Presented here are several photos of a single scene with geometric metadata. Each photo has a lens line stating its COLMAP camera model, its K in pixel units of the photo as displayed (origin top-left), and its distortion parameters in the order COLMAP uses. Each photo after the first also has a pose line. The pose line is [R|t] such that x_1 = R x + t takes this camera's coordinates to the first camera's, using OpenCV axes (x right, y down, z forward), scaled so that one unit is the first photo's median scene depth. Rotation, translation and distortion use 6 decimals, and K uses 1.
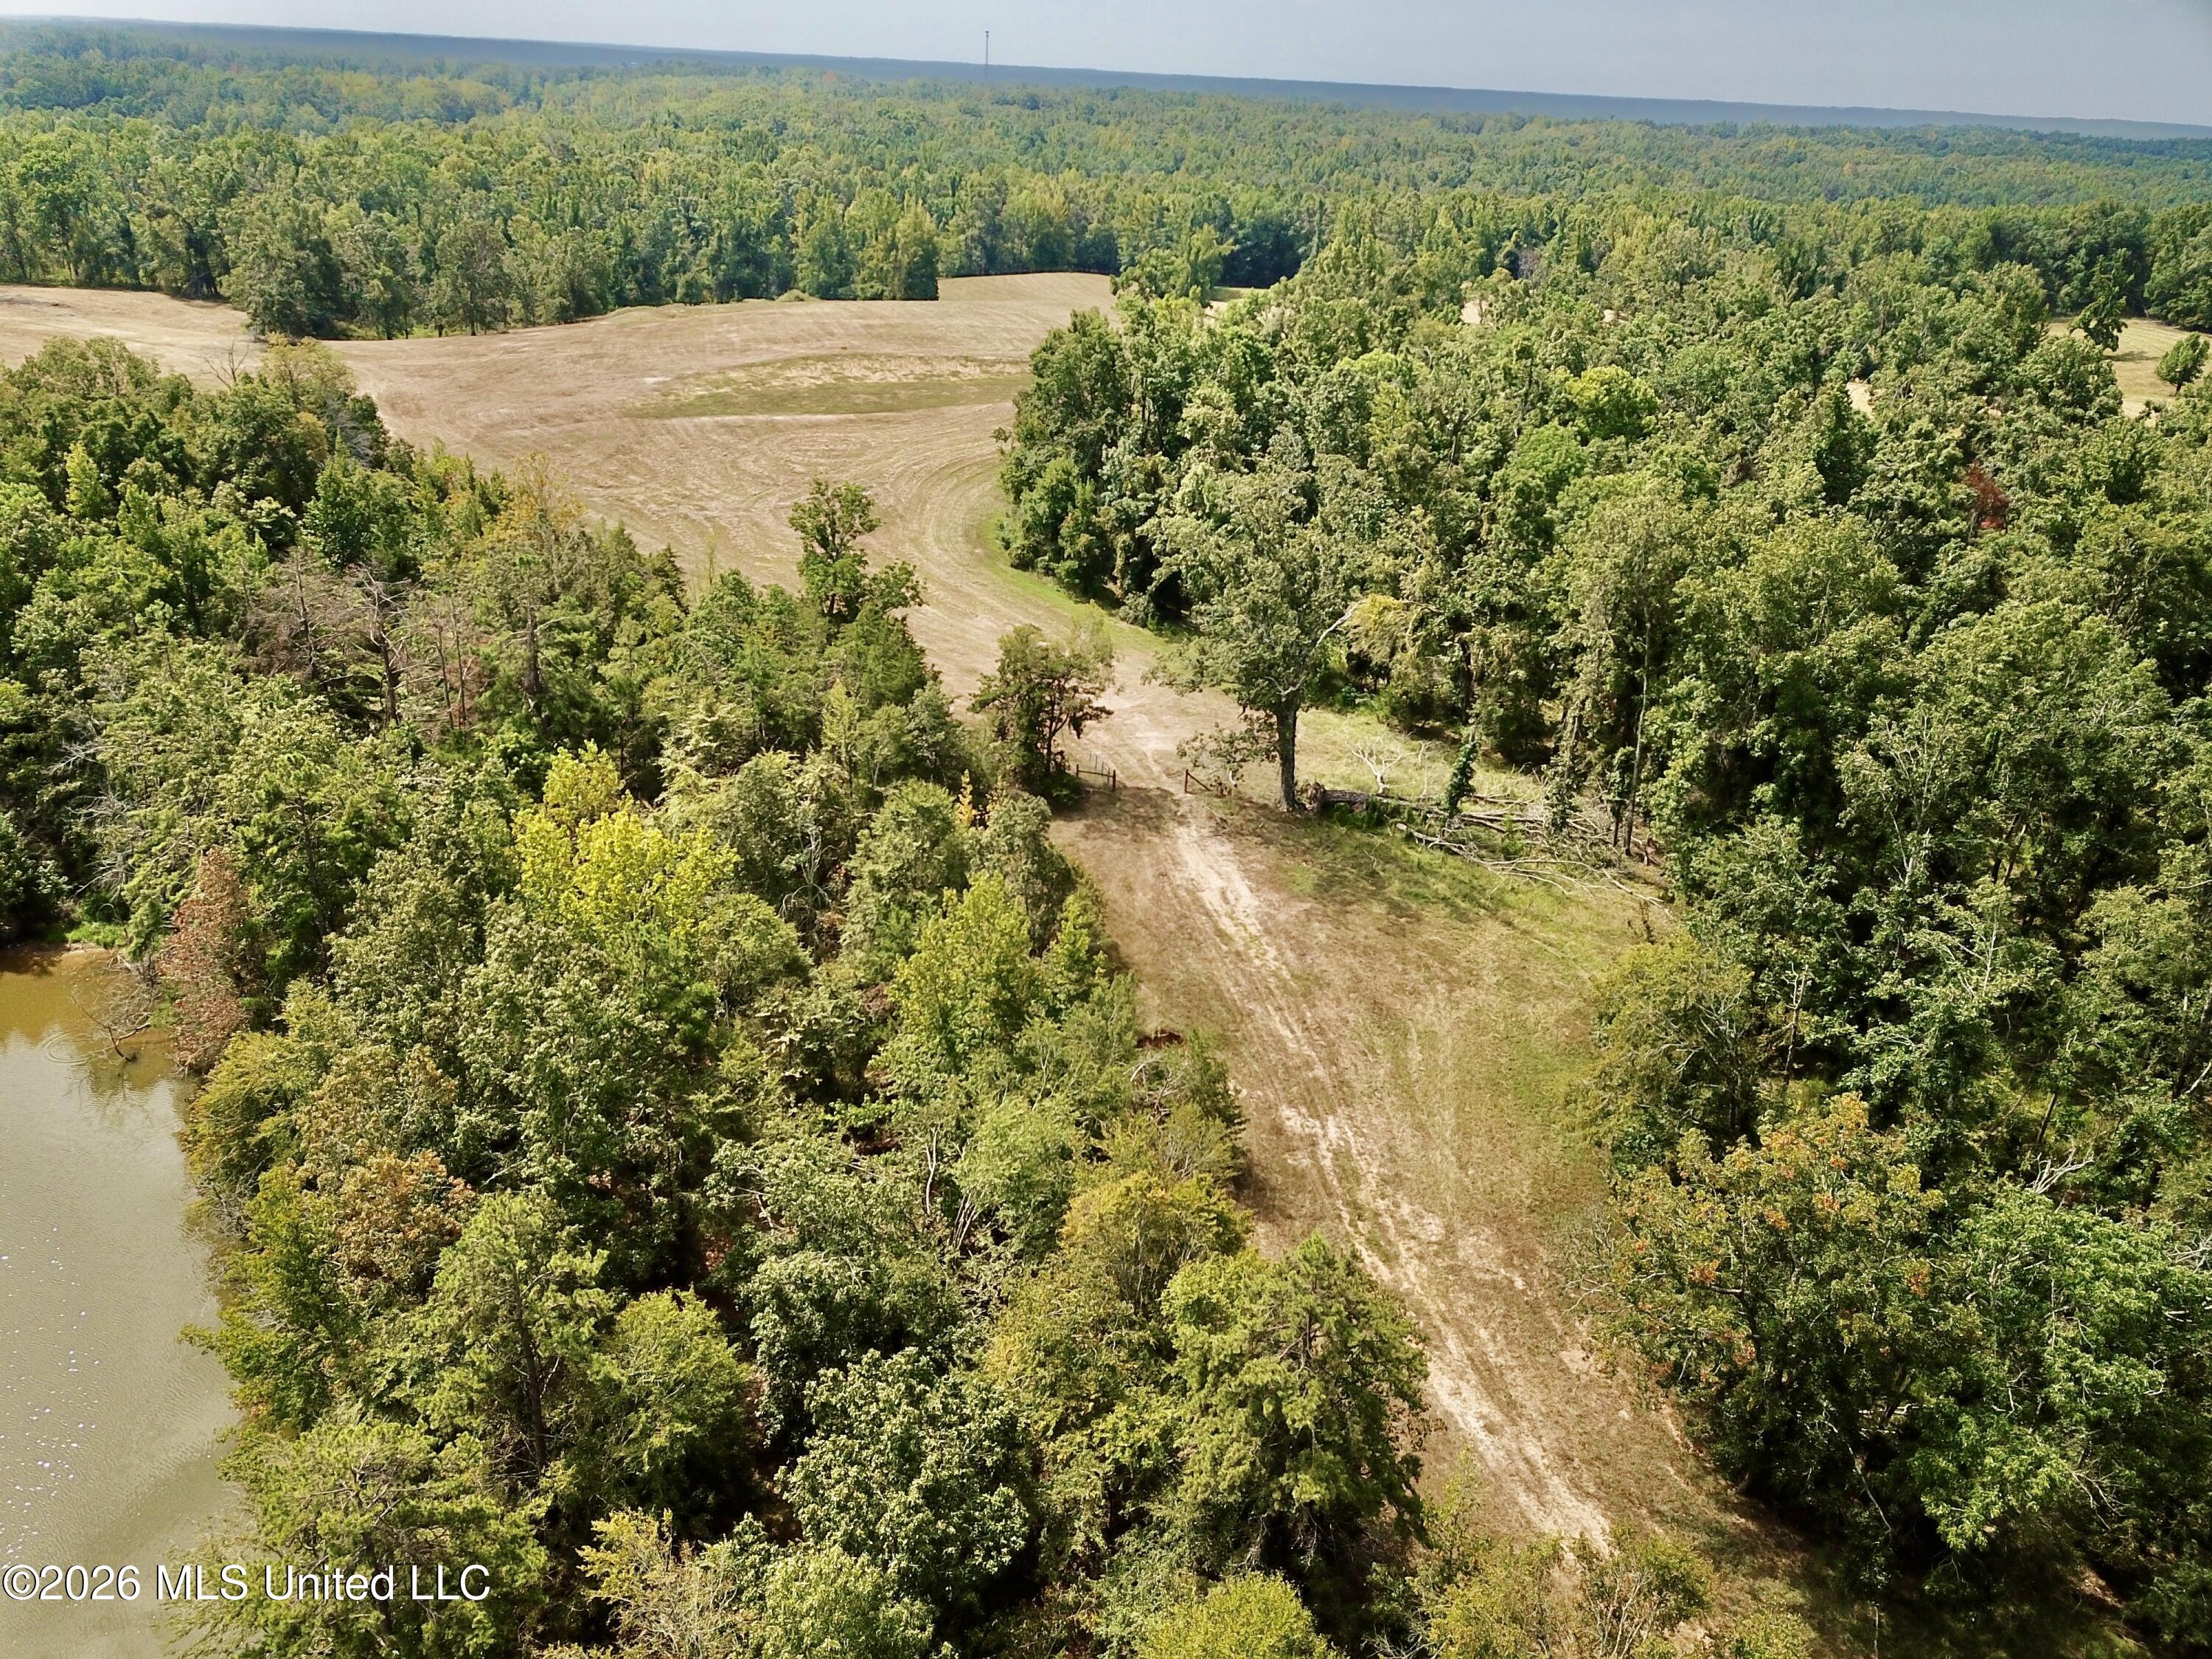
lens RADIAL K [[1682.1, 0, 1107.1], [0, 1682.1, 827.0], [0, 0, 1]] dist [0.001640, 0.006719]
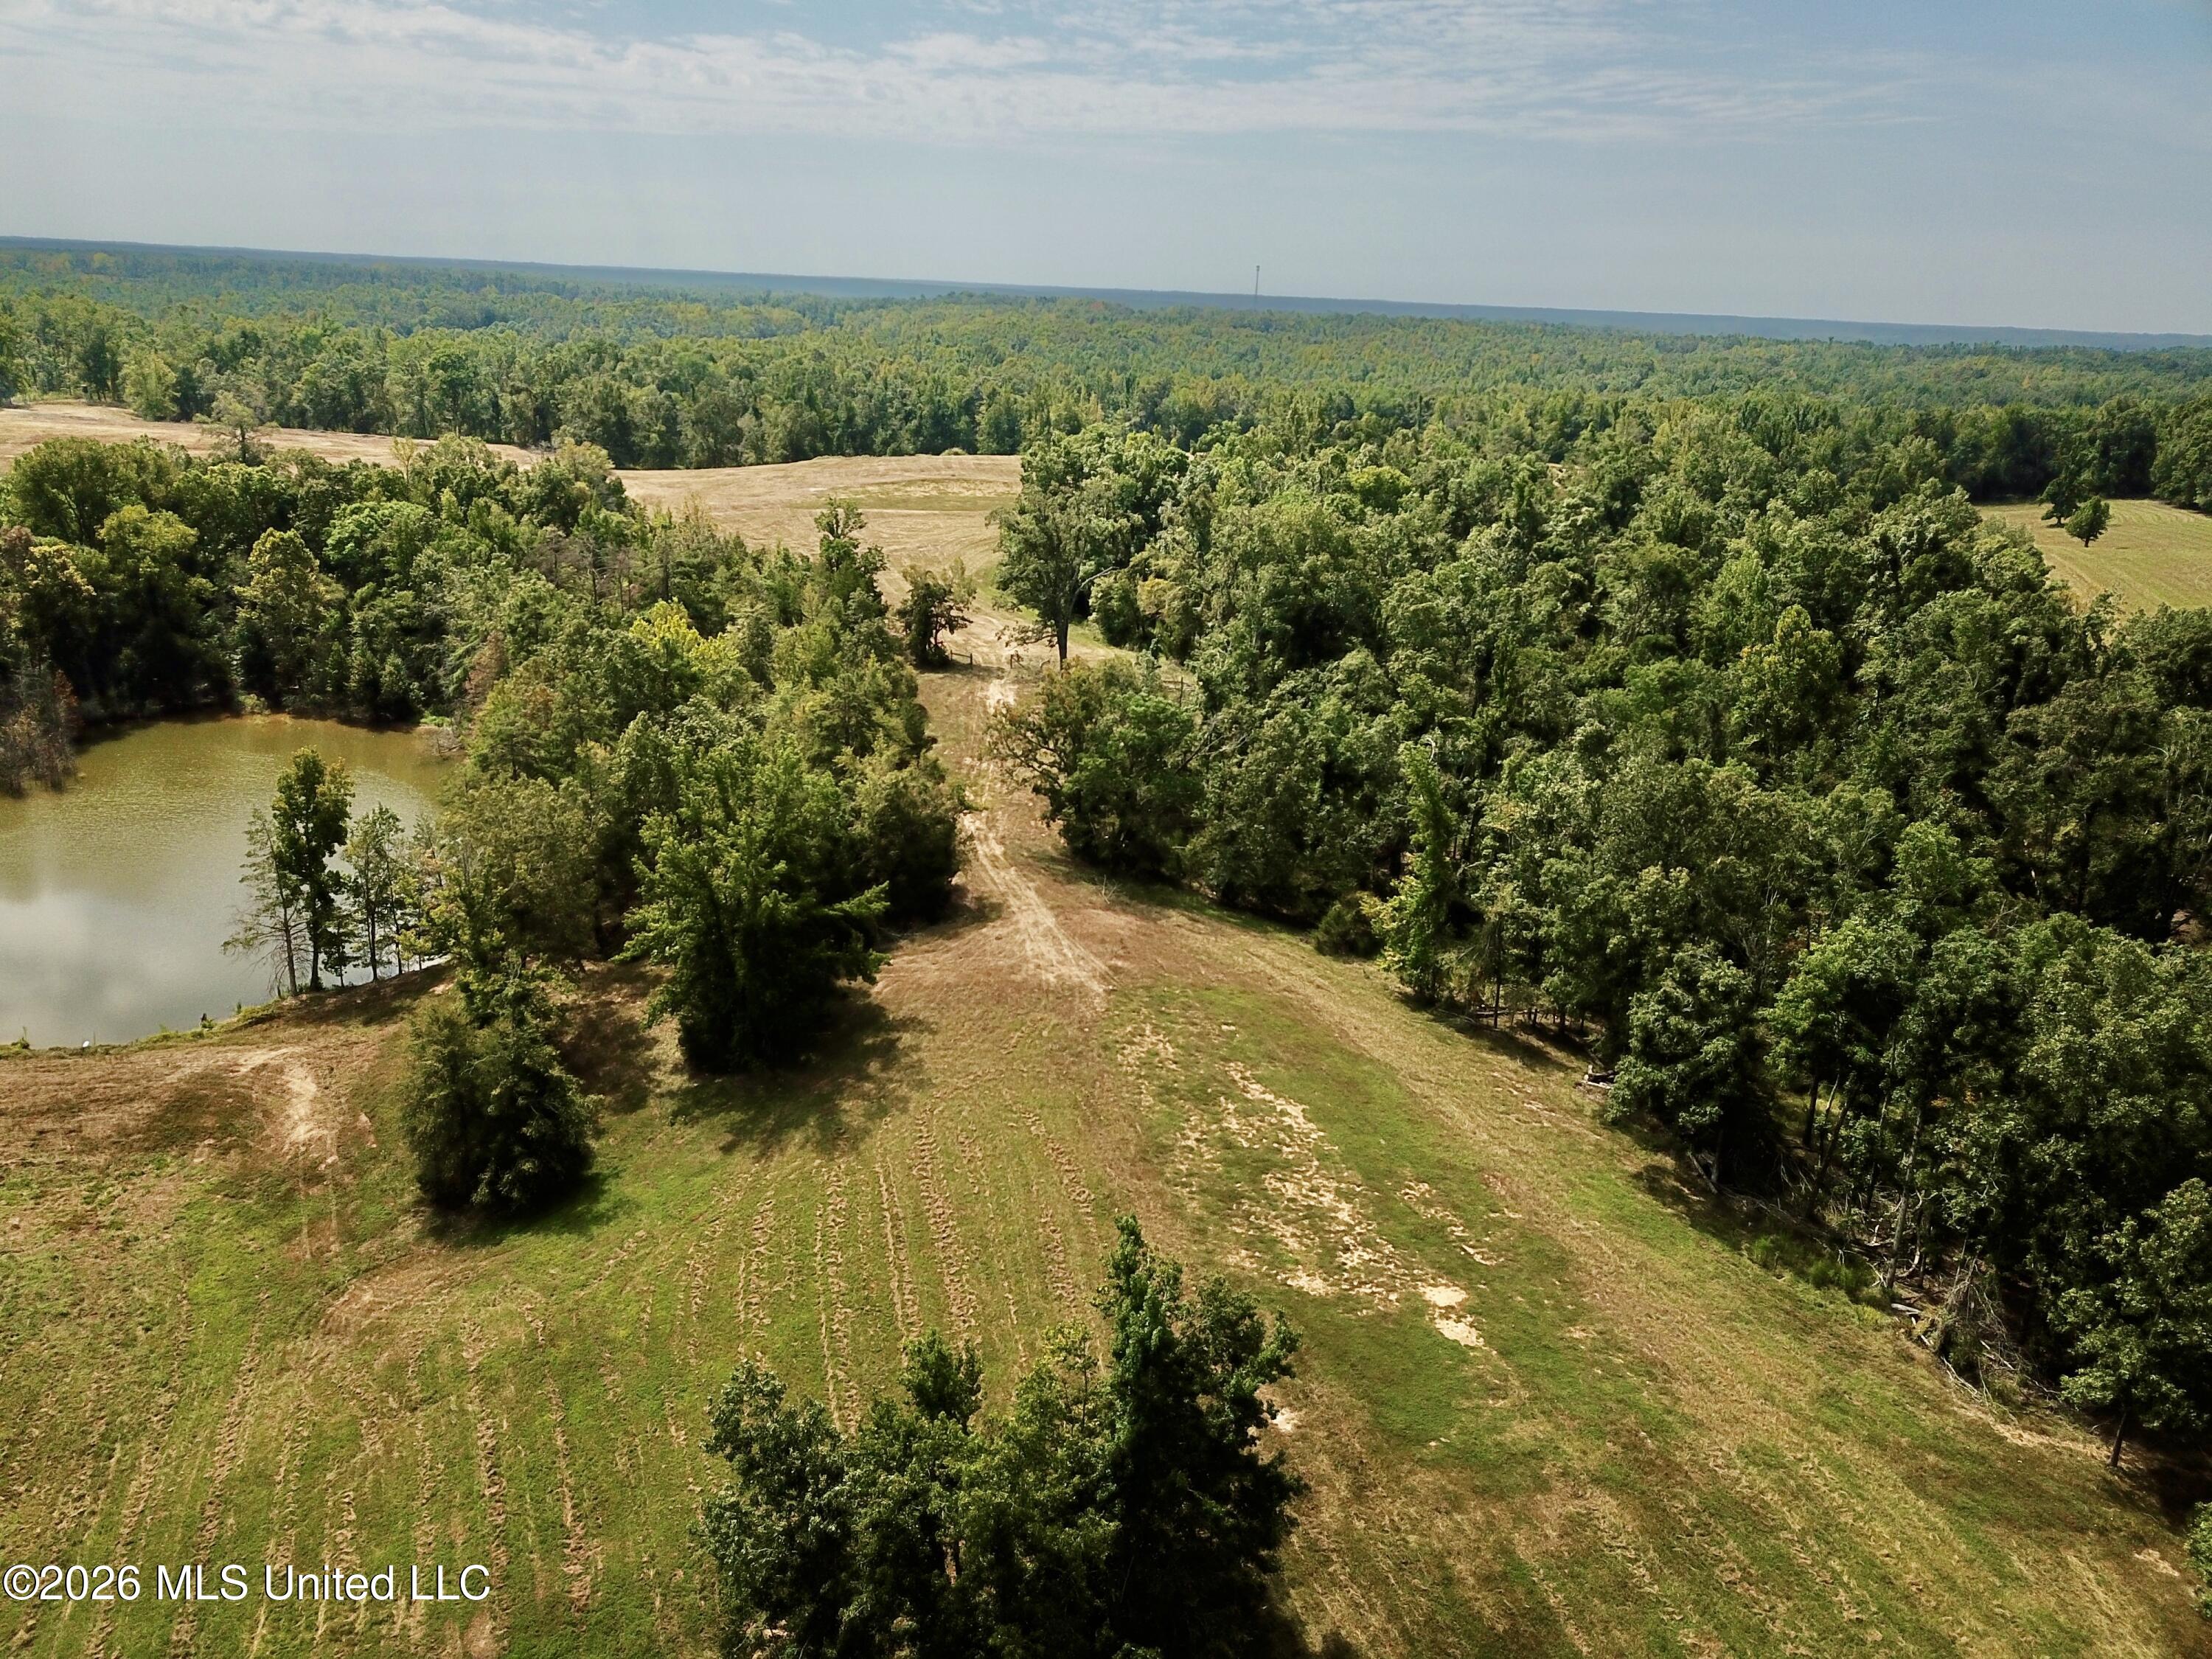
lens RADIAL K [[1682.1, 0, 1105.3], [0, 1682.1, 831.0], [0, 0, 1]] dist [0.001640, 0.006719]
pose [[0.986311, 0.045946, -0.158362, 0.218089], [-0.064282, 0.991550, -0.112676, 0.172561], [0.151847, 0.121313, 0.980931, -0.352784]]
